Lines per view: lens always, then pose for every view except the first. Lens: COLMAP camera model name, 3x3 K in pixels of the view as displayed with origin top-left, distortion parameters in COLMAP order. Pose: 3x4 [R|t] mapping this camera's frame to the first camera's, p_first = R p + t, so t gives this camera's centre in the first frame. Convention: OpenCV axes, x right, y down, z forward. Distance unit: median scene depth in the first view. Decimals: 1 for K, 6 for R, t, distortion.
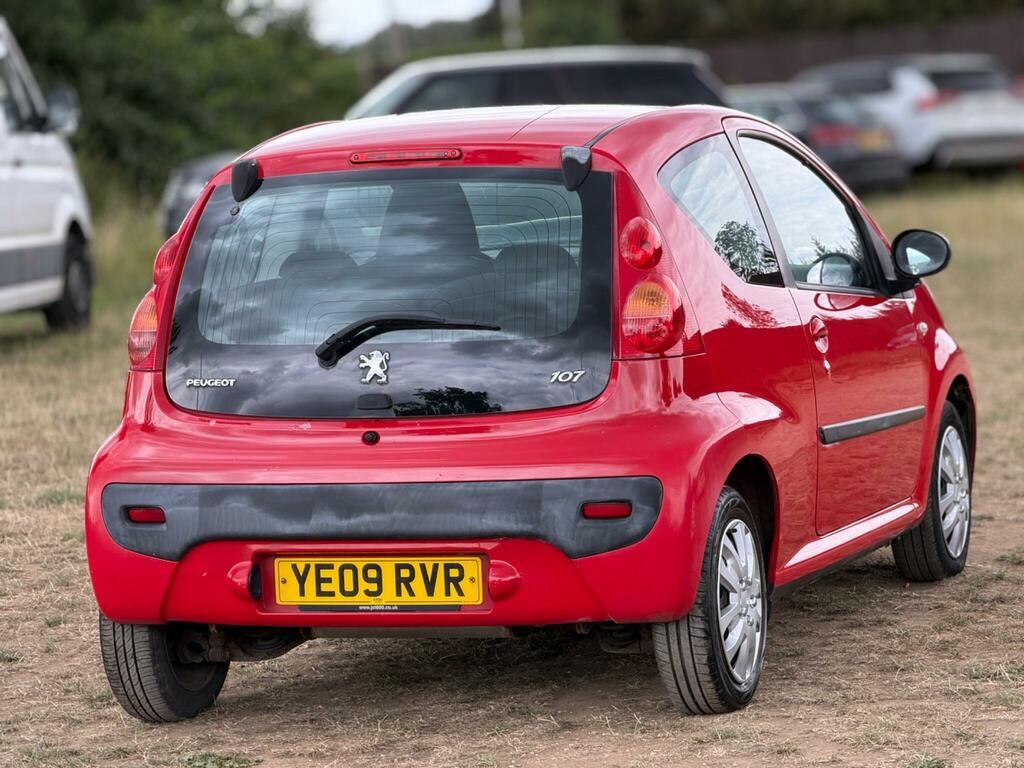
lens RADIAL K [[411.4, 0, 511.6], [0, 411.4, 383.8], [0, 0, 1]] dist [-0.001313, 0.000382]
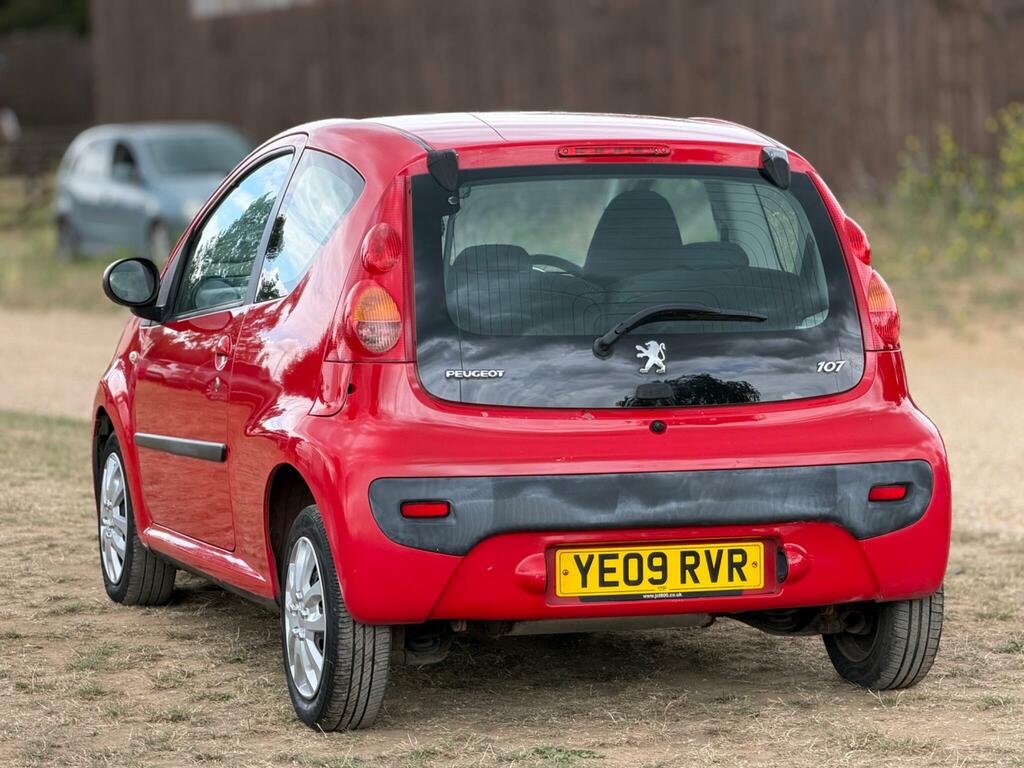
lens RADIAL K [[411.4, 0, 511.3], [0, 411.4, 384.1], [0, 0, 1]] dist [-0.001313, 0.000382]
pose [[0.997709, -0.004240, 0.067524, -0.767103], [0.004626, 0.999974, -0.005564, 0.030073], [-0.067499, 0.005863, 0.997702, 0.016168]]
